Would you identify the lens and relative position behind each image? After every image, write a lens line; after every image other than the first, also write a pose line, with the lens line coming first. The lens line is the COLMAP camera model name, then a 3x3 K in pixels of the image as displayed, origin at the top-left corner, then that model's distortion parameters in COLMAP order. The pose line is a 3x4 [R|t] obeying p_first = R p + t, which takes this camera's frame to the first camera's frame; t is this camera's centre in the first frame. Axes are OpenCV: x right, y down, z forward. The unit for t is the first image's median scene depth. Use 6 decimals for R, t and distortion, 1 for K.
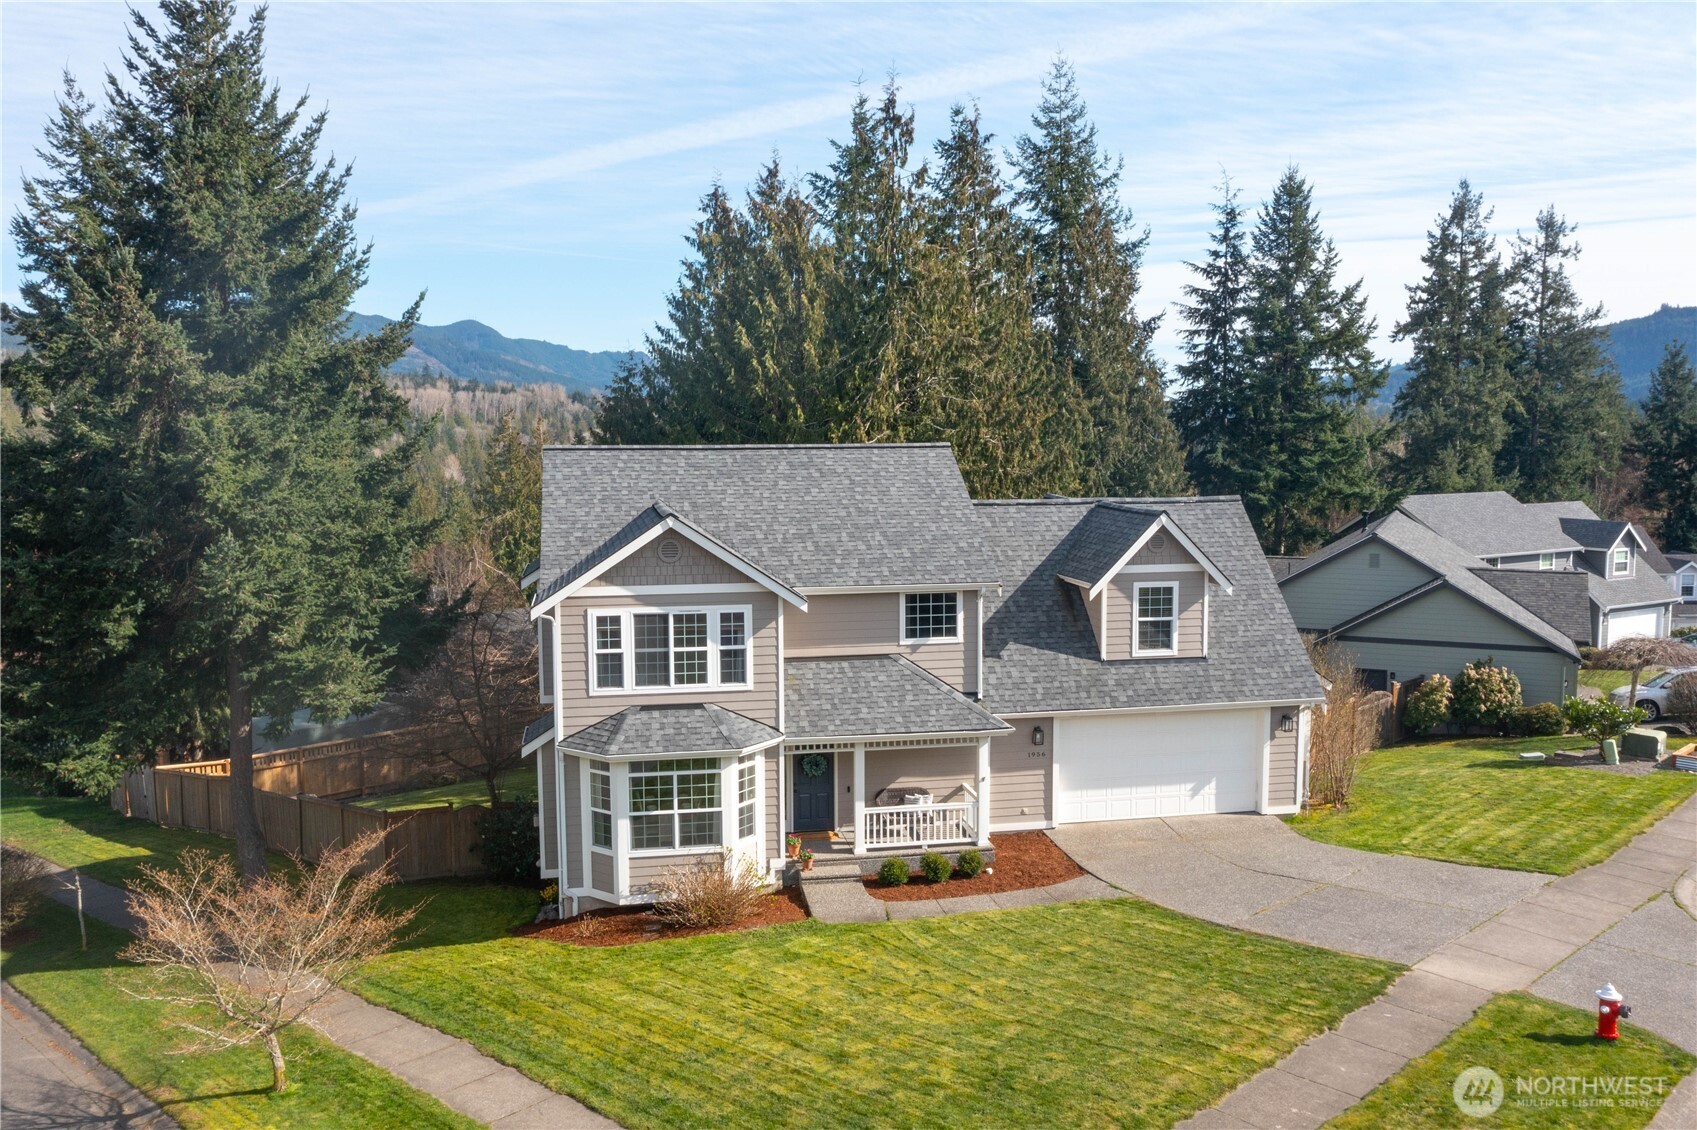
lens RADIAL K [[1350.7, 0, 848.5], [0, 1350.7, 565.0], [0, 0, 1]] dist [-0.003876, -0.000937]
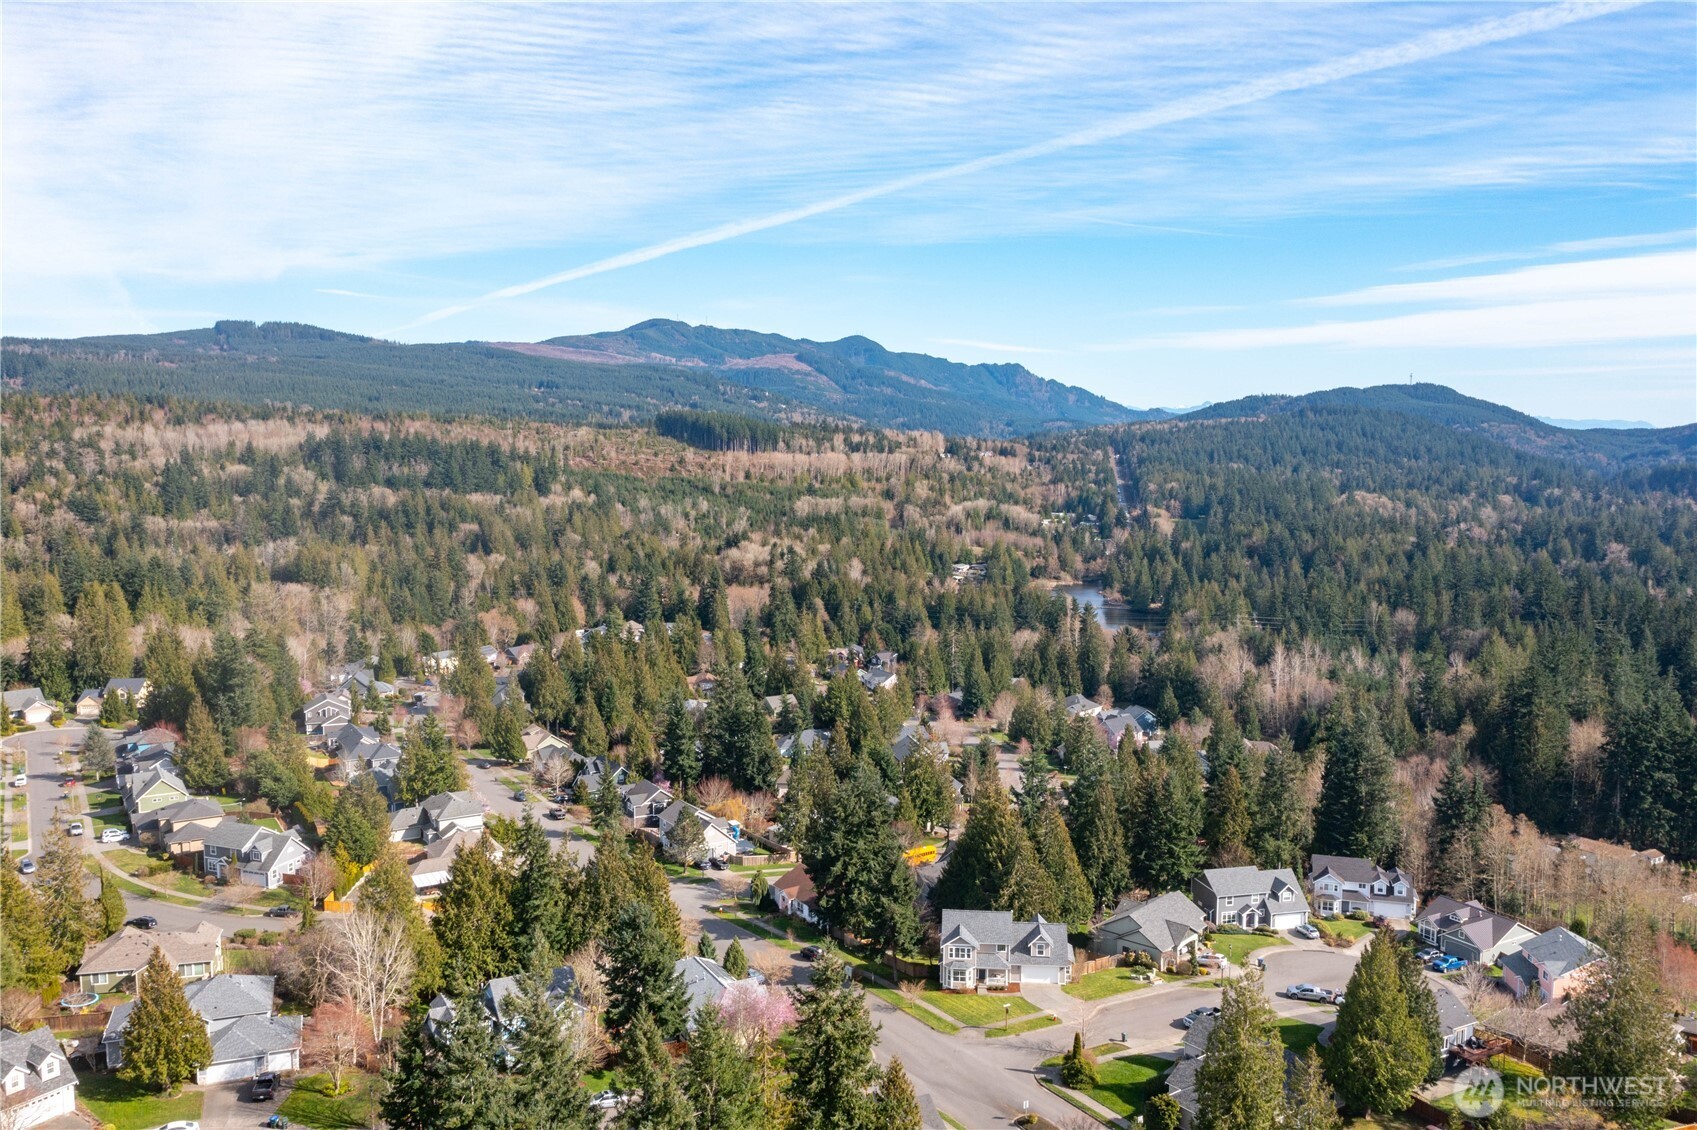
lens RADIAL K [[1350.7, 0, 848.5], [0, 1350.7, 565.0], [0, 0, 1]] dist [-0.003876, -0.000937]
pose [[0.962572, 0.037674, -0.268395, 1.021015], [-0.037591, 0.999278, 0.005450, -1.796560], [0.268406, 0.004844, 0.963294, -5.404838]]
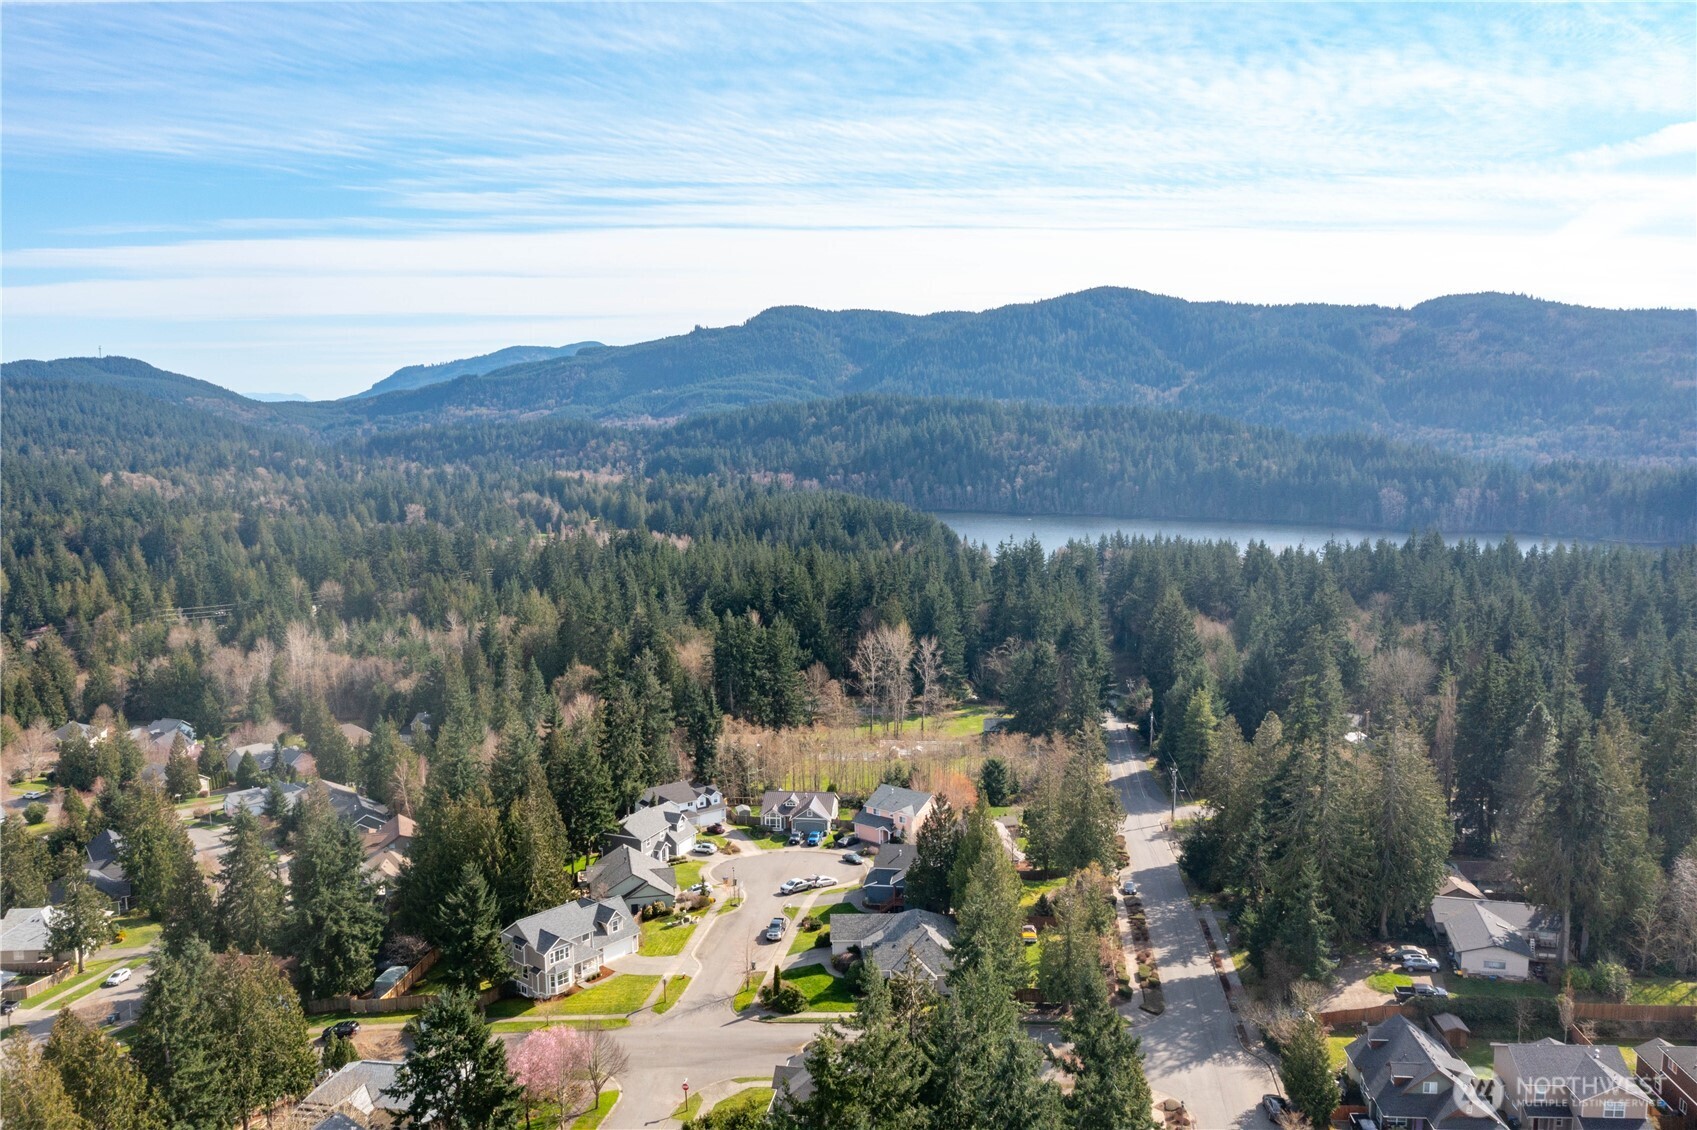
lens RADIAL K [[1331.8, 0, 849.1], [0, 1331.8, 614.9], [0, 0, 1]] dist [-0.002138, -0.000326]
pose [[0.797436, -0.099957, 0.595067, -2.517552], [0.067113, 0.994757, 0.077158, -1.864522], [-0.599660, -0.021592, 0.799964, -4.694626]]
